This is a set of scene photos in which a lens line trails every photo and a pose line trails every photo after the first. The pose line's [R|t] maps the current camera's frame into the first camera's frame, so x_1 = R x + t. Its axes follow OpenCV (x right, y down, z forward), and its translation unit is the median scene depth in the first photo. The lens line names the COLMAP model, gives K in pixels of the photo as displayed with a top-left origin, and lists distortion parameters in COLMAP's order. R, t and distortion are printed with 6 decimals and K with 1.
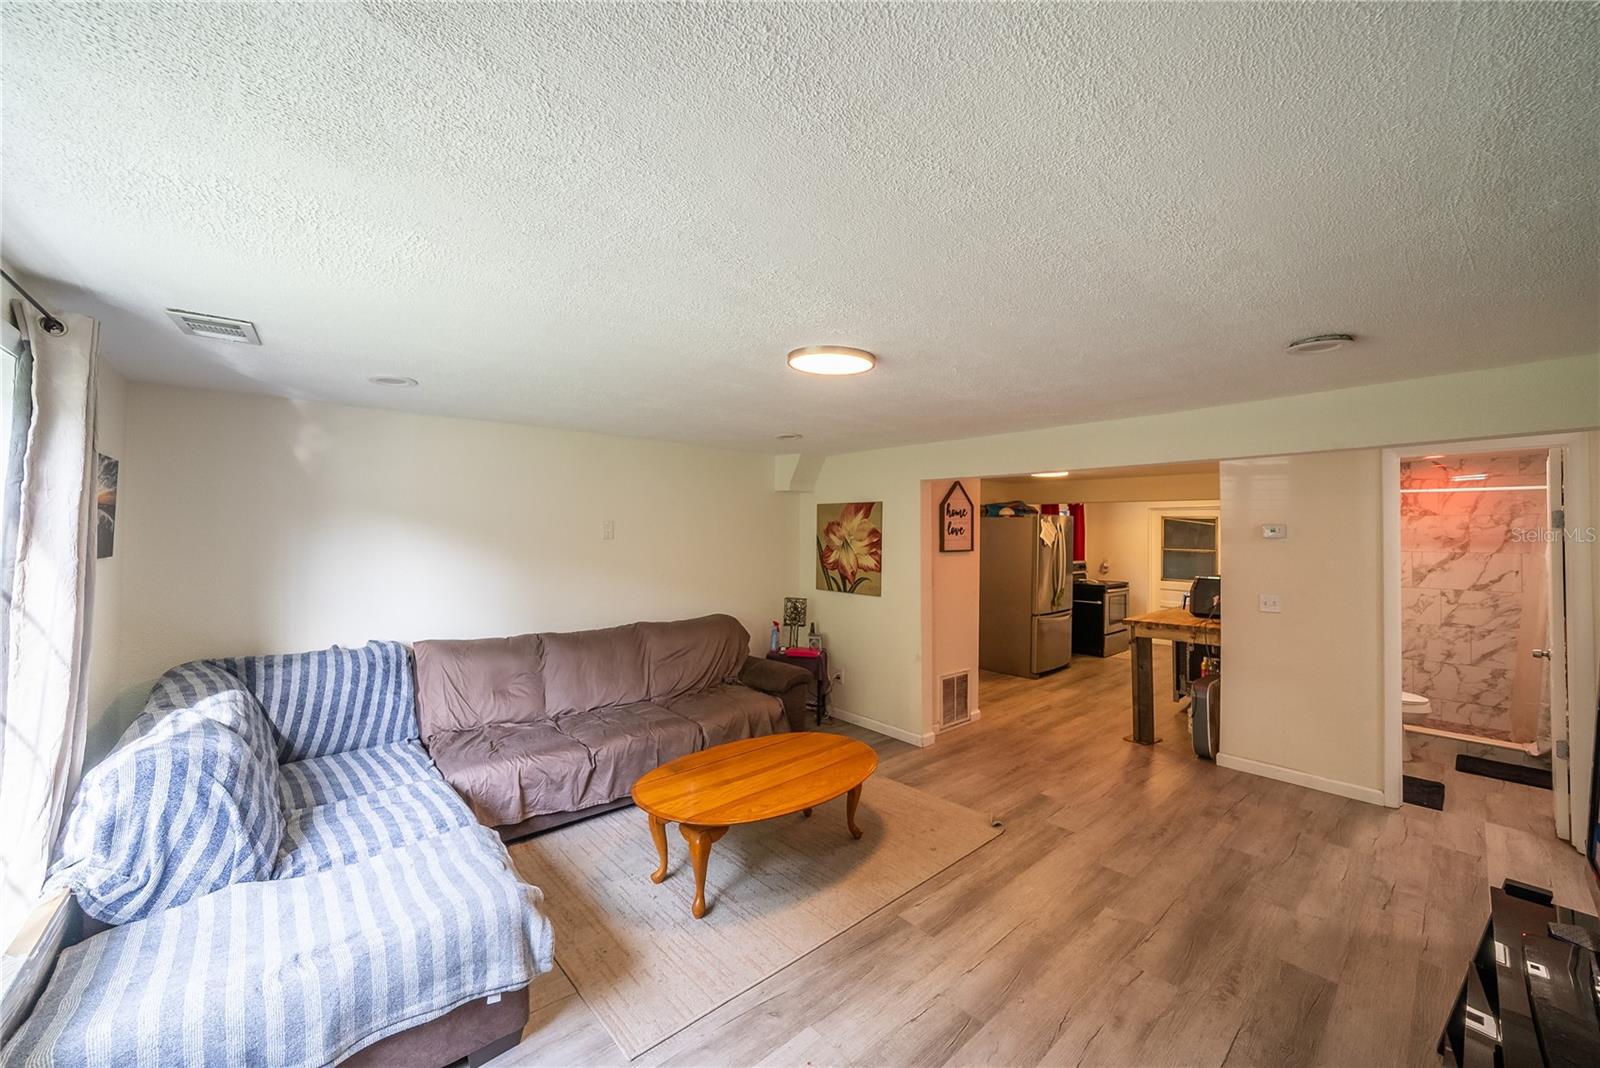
lens RADIAL K [[601.9, 0, 805.0], [0, 601.9, 524.6], [0, 0, 1]] dist [-0.021103, 0.004566]
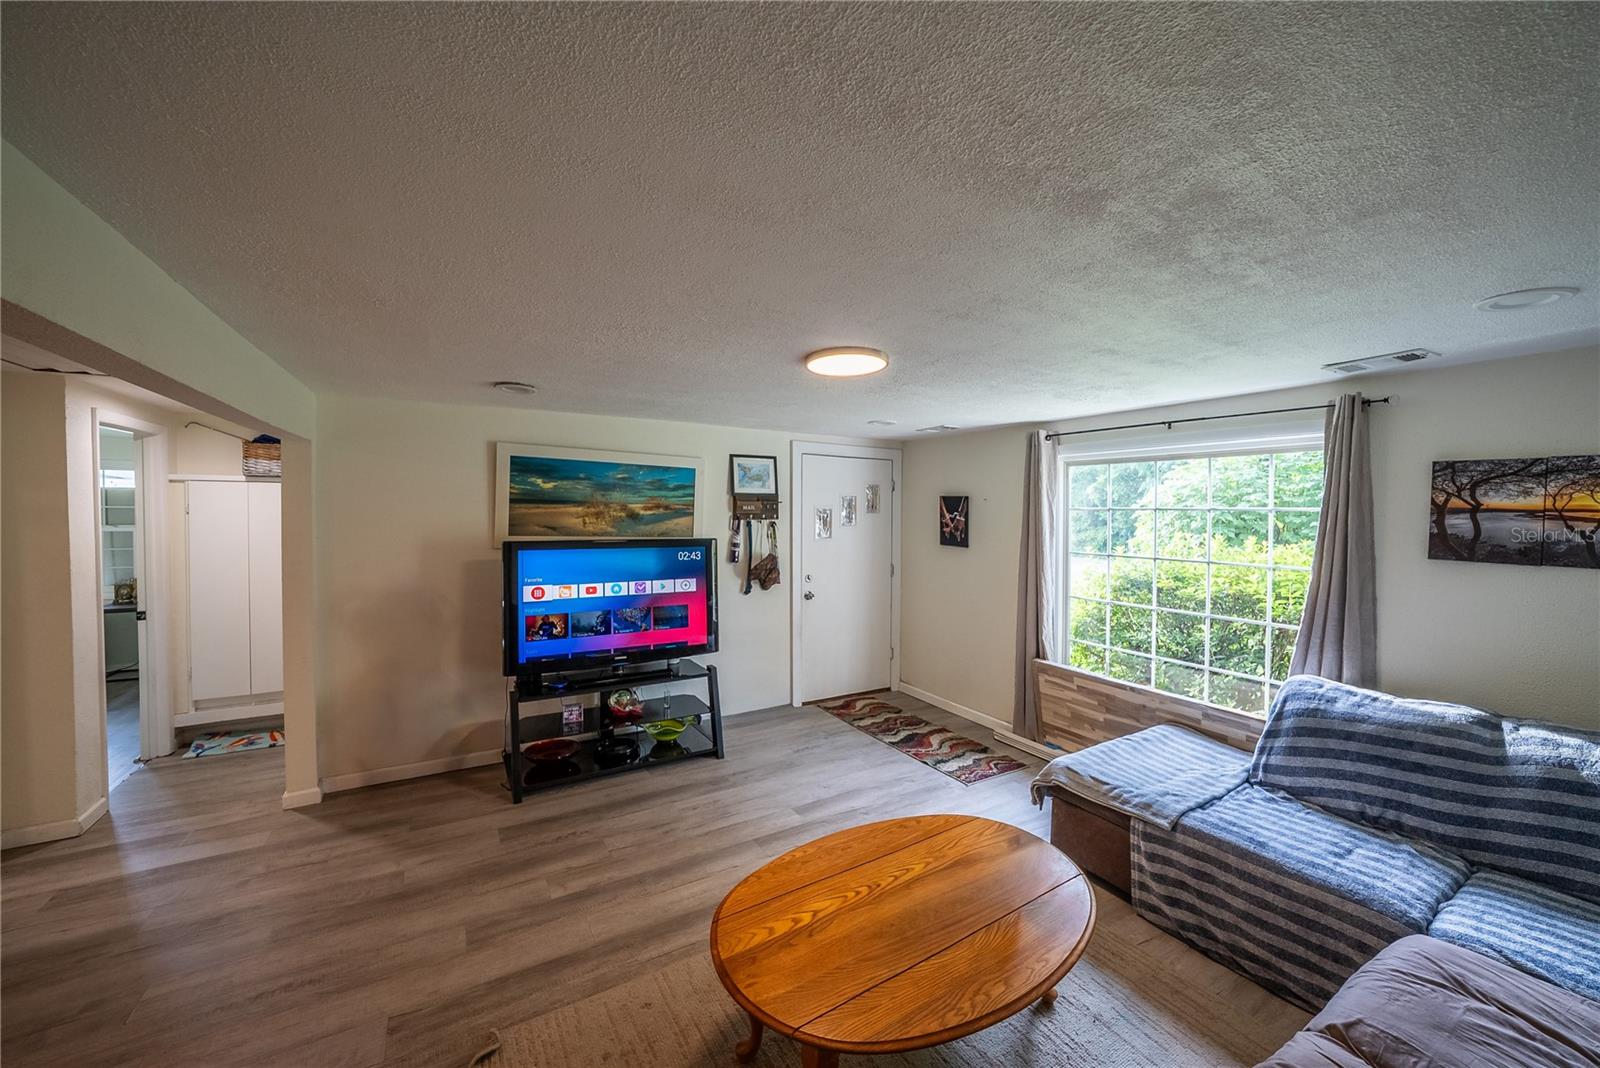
lens RADIAL K [[601.9, 0, 805.0], [0, 601.9, 524.6], [0, 0, 1]] dist [-0.021103, 0.004566]
pose [[-0.983701, -0.019905, 0.178705, -0.034302], [-0.019544, 0.999802, 0.003778, 0.004011], [-0.178745, 0.000224, -0.983895, 0.893376]]
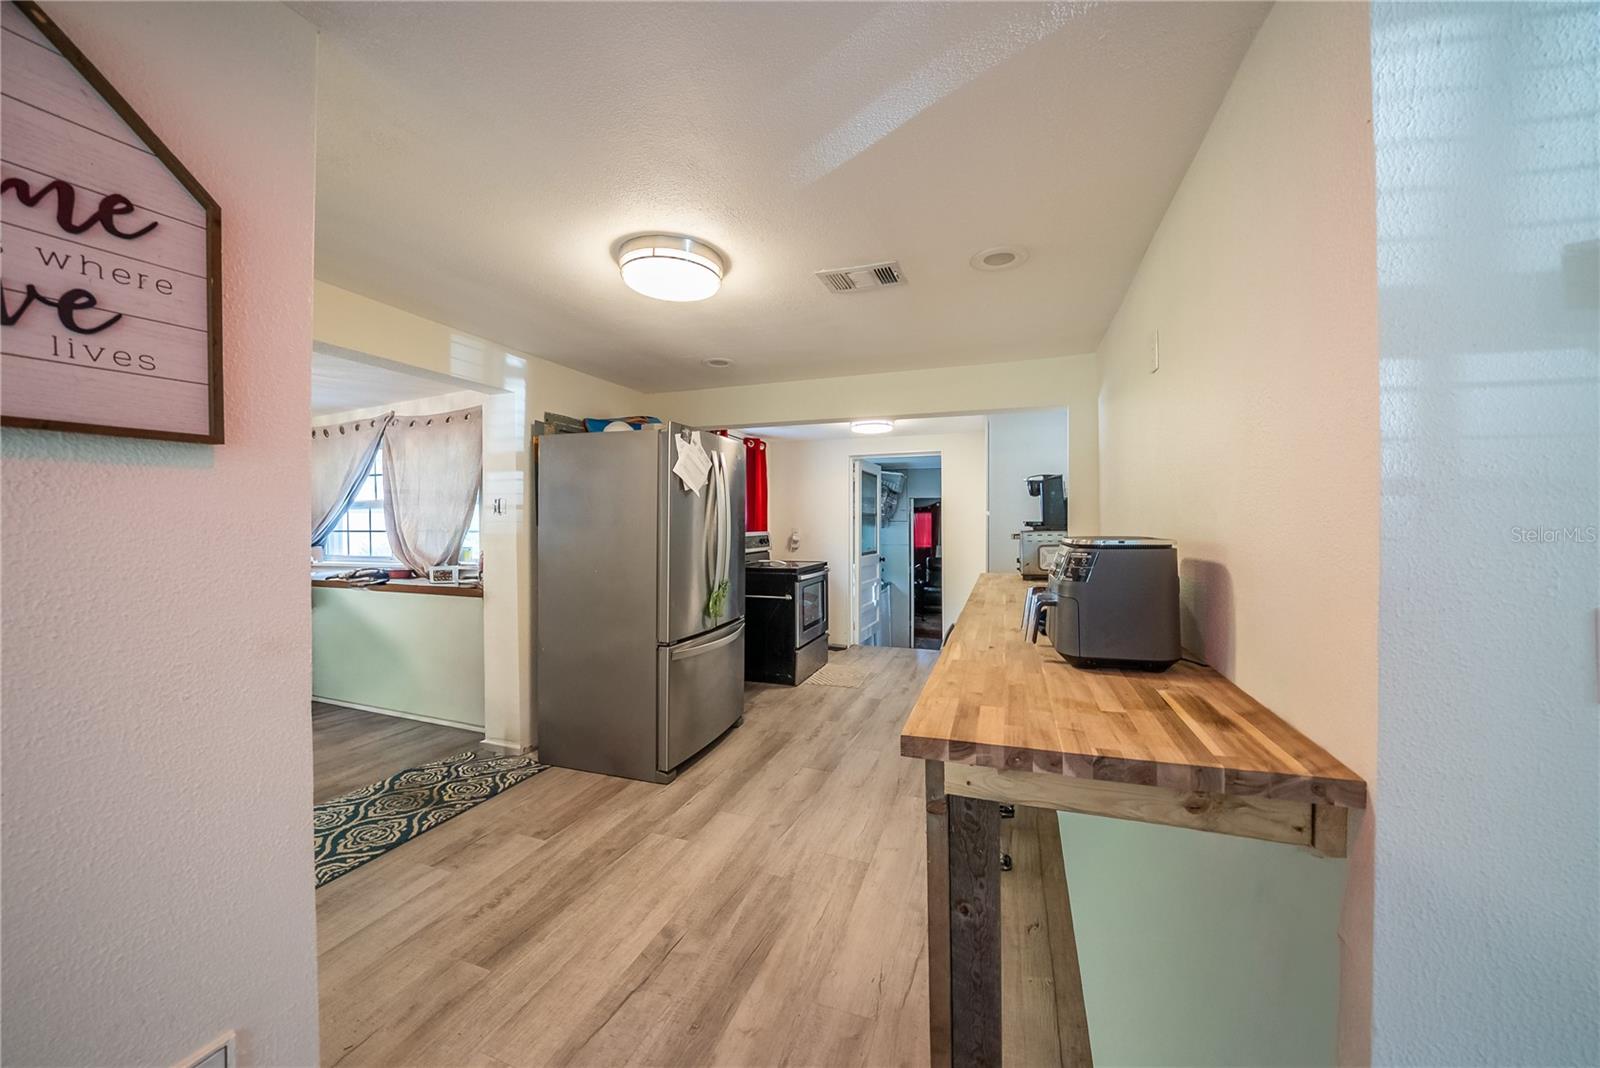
lens RADIAL K [[561.0, 0, 806.9], [0, 561.0, 524.7], [0, 0, 1]] dist [-0.029110, 0.004927]
pose [[0.877128, -0.012872, 0.480083, 0.341580], [0.002014, 0.999731, 0.023126, 0.062743], [-0.480252, -0.019318, 0.876918, 0.716047]]
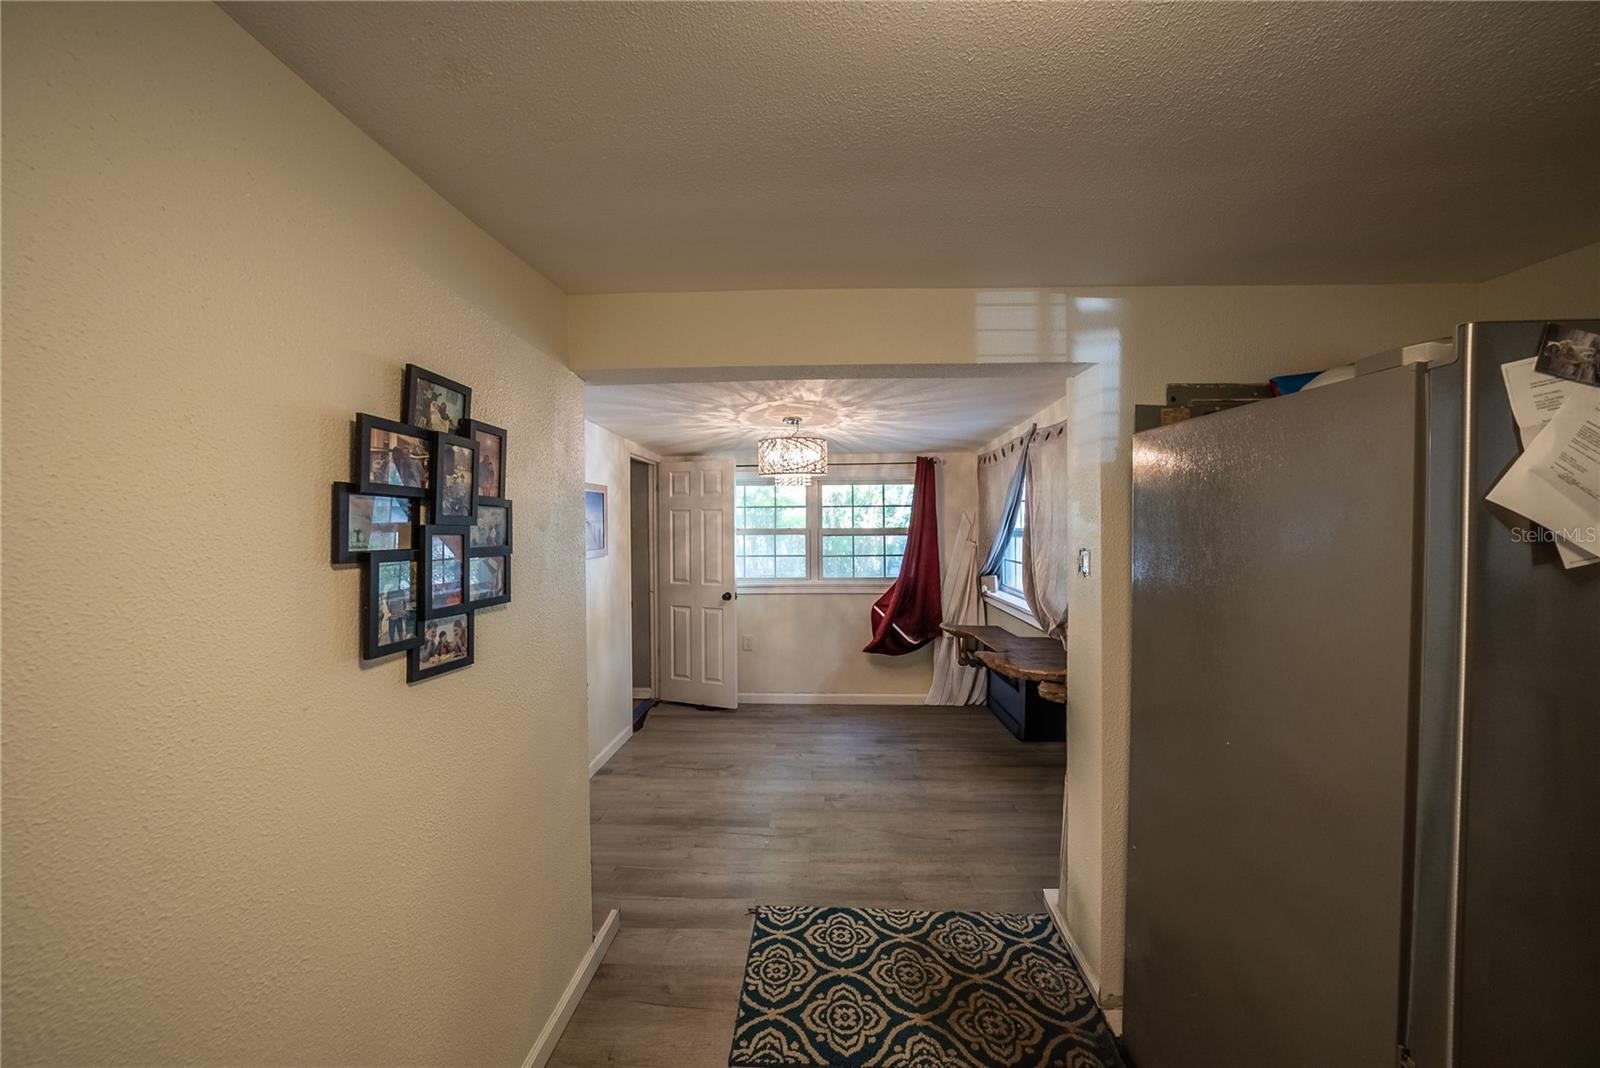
lens RADIAL K [[561.0, 0, 806.9], [0, 561.0, 524.7], [0, 0, 1]] dist [-0.029110, 0.004927]
pose [[0.724023, -0.007168, -0.689739, 0.453268], [0.021448, 0.999696, 0.012125, 0.025152], [0.689443, -0.023572, 0.723957, 1.014846]]
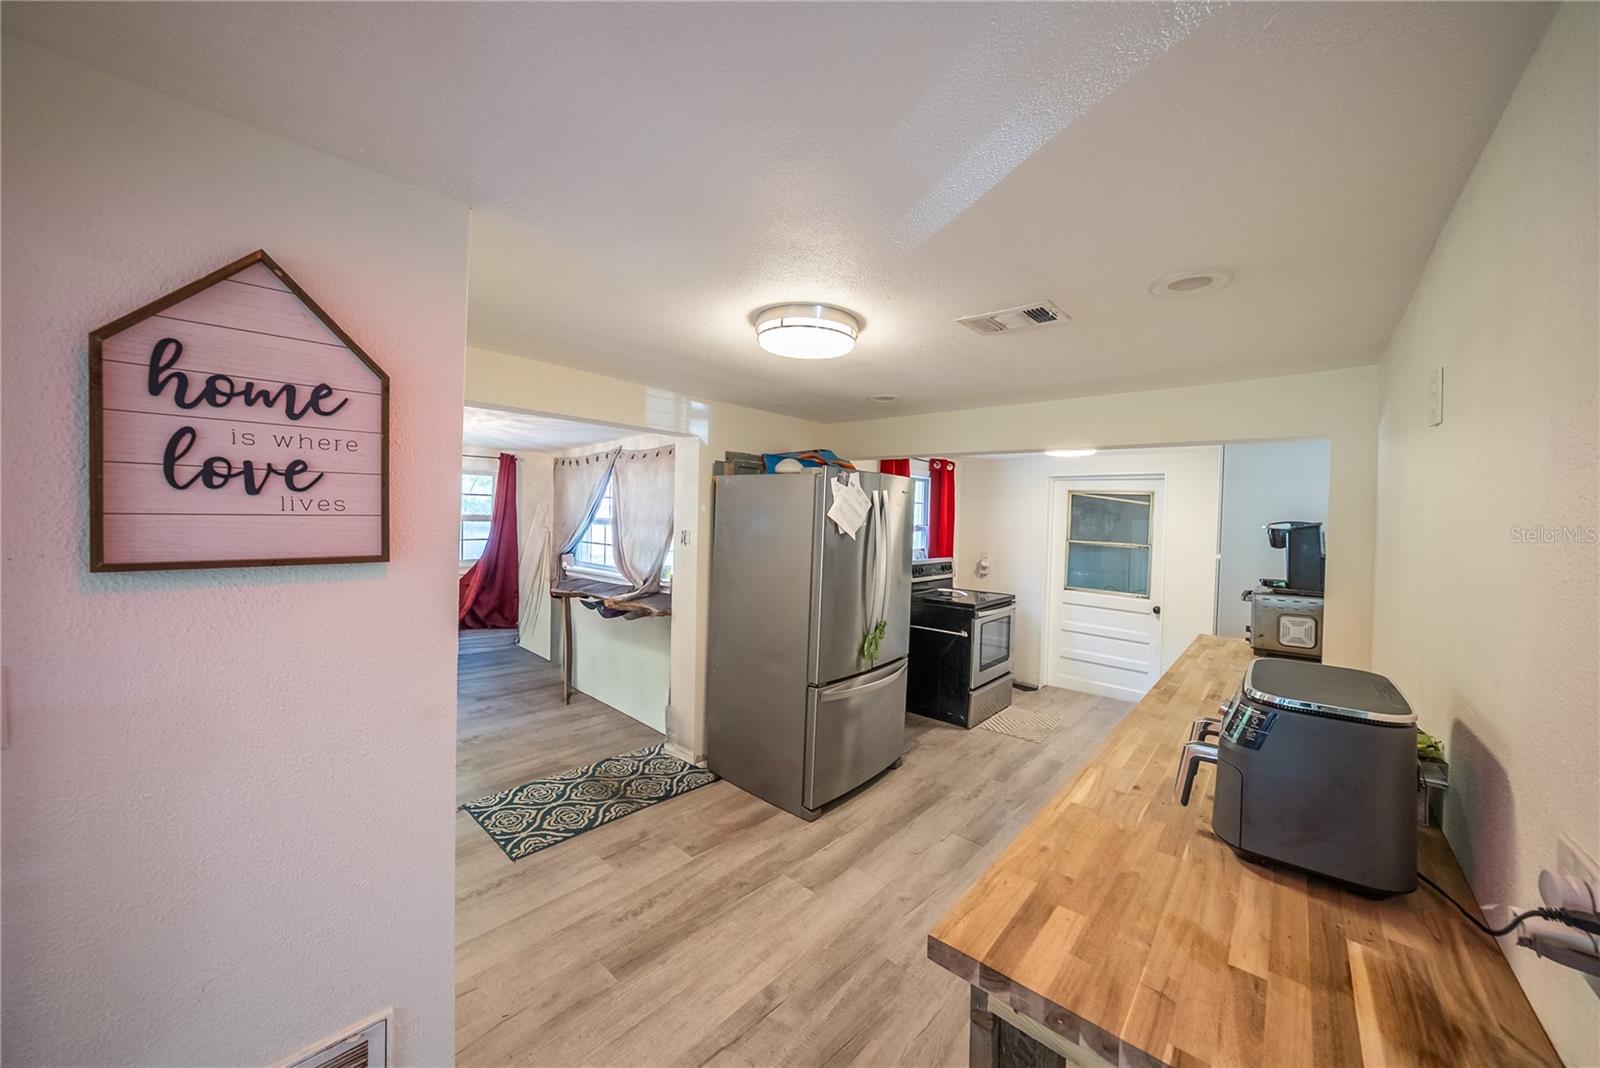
lens RADIAL K [[561.0, 0, 806.9], [0, 561.0, 524.7], [0, 0, 1]] dist [-0.029110, 0.004927]
pose [[0.992505, 0.018388, 0.120812, 0.401028], [-0.022428, 0.999231, 0.032169, 0.016792], [-0.120127, -0.034637, 0.992154, 0.714539]]
